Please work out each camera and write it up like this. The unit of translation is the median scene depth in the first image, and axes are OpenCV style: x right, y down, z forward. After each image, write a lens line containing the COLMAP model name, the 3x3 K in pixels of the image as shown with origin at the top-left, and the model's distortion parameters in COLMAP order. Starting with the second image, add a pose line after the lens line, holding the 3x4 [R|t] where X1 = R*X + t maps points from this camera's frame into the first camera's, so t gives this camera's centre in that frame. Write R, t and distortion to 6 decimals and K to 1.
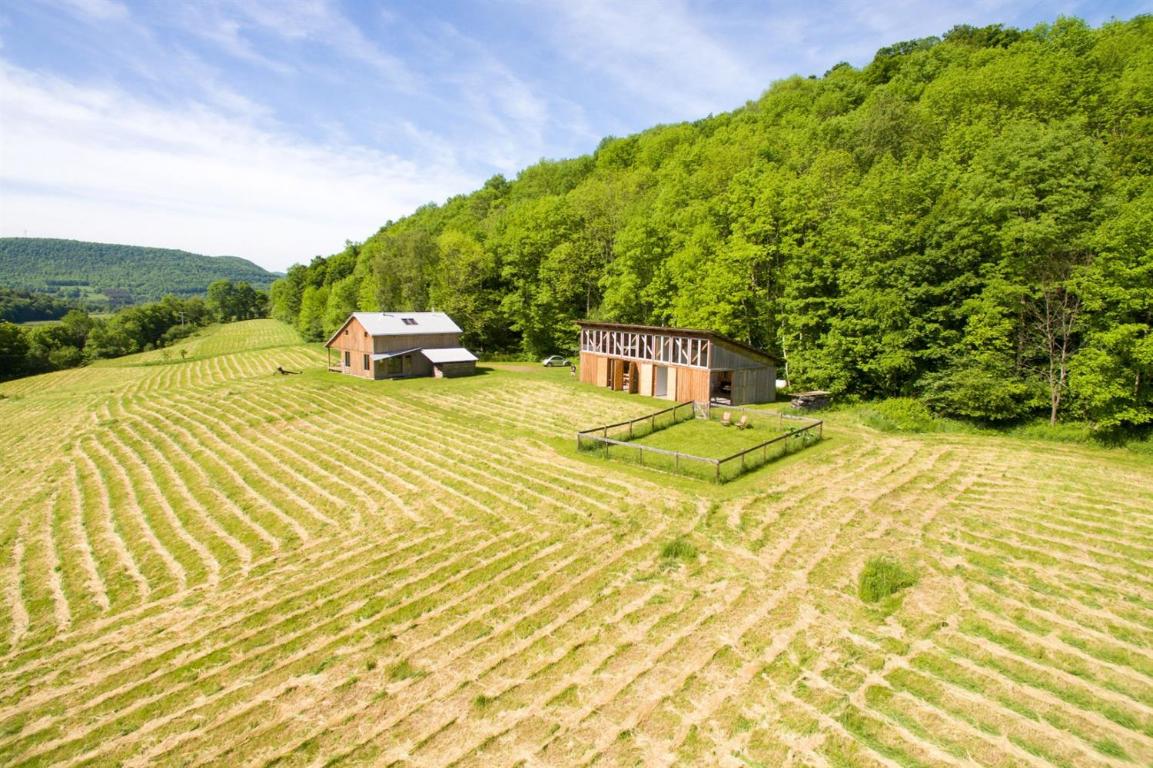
lens RADIAL K [[656.7, 0, 573.0], [0, 656.7, 362.7], [0, 0, 1]] dist [0.001802, 0.000337]
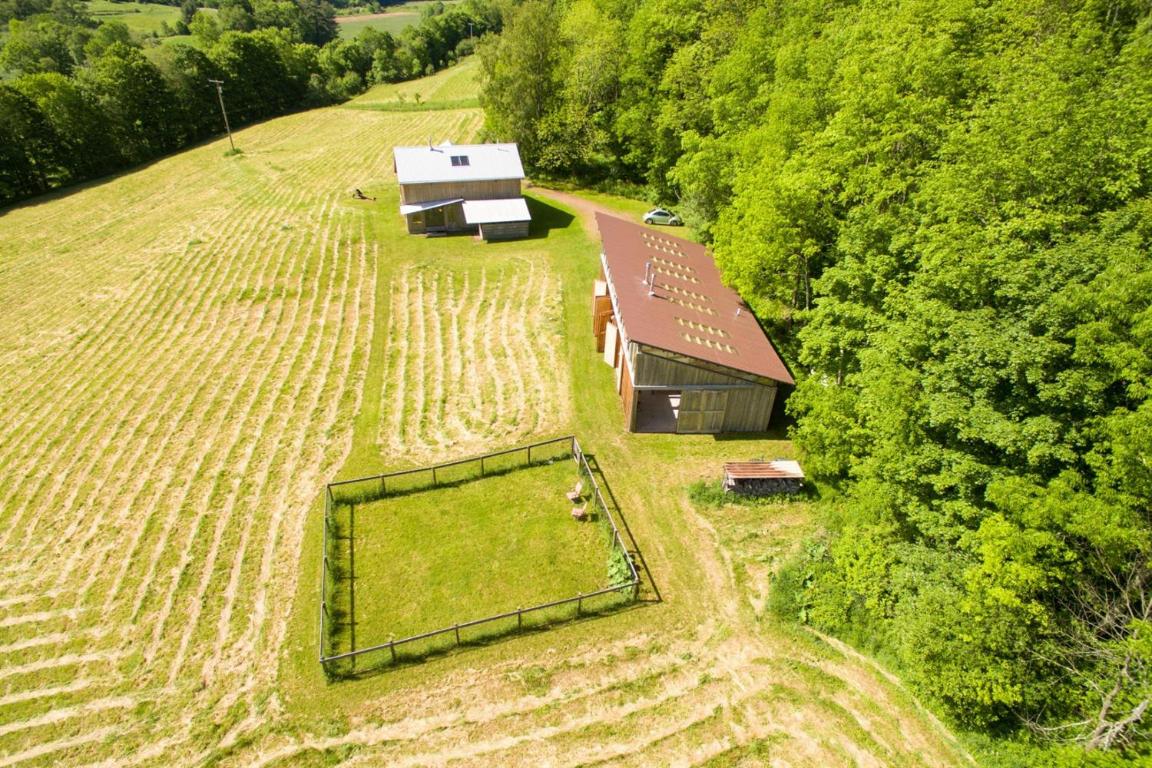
lens RADIAL K [[626.8, 0, 570.3], [0, 626.8, 423.6], [0, 0, 1]] dist [0.000970, -0.000482]
pose [[0.872049, 0.302577, -0.384678, 0.144397], [-0.069818, 0.854862, 0.514137, -0.100287], [0.484412, -0.421496, 0.766607, 0.159252]]
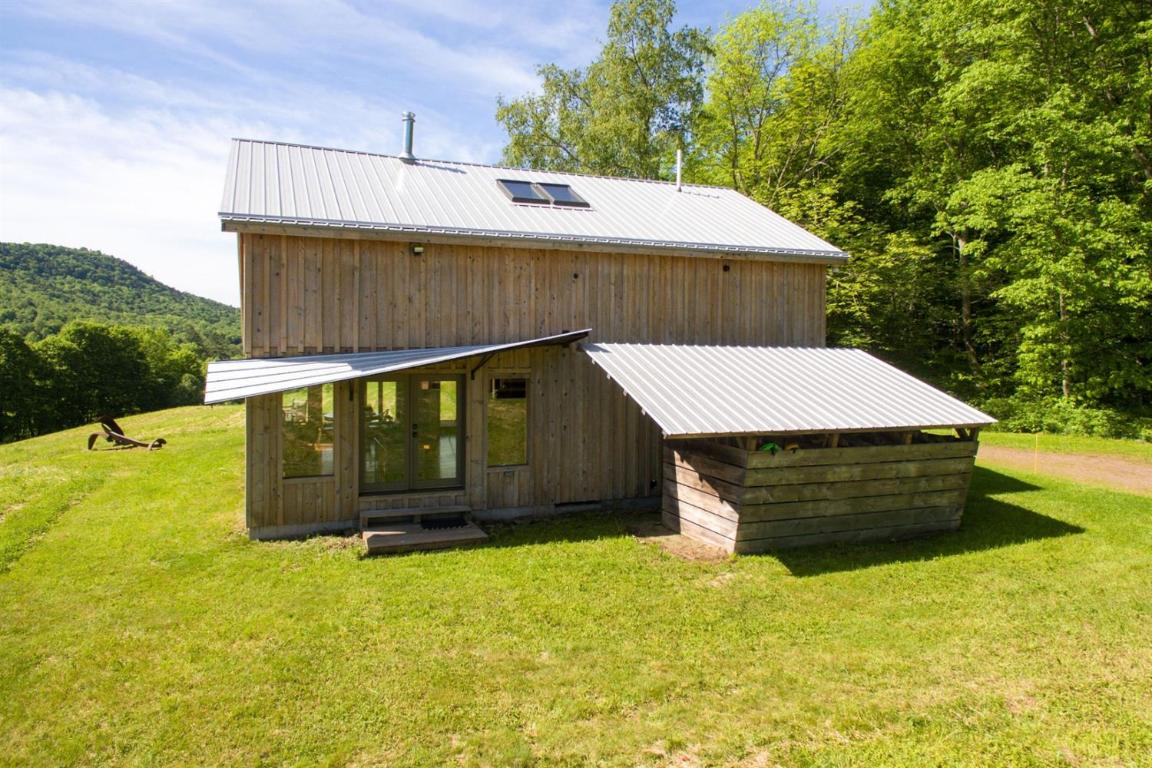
lens RADIAL K [[697.1, 0, 504.5], [0, 697.1, 359.2], [0, 0, 1]] dist [0.005665, 0.001701]
pose [[0.893637, 0.001495, -0.448787, -0.088085], [-0.036332, 0.996953, -0.069024, -0.002376], [0.447317, 0.077988, 0.890969, 0.422100]]
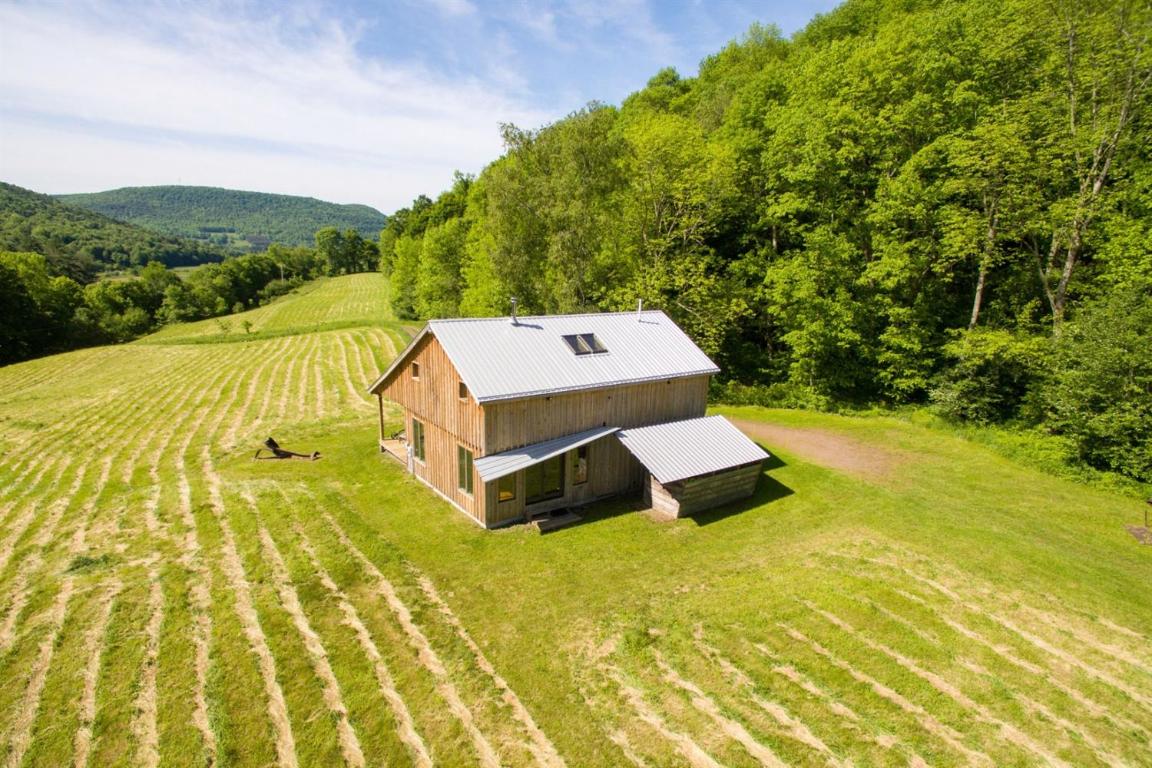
lens RADIAL K [[643.7, 0, 568.4], [0, 643.7, 435.1], [0, 0, 1]] dist [-0.001111, 0.000864]
pose [[0.984022, 0.062591, -0.166680, -0.099808], [-0.031346, 0.982451, 0.183869, -0.039678], [0.175263, -0.175707, 0.968716, 0.332065]]
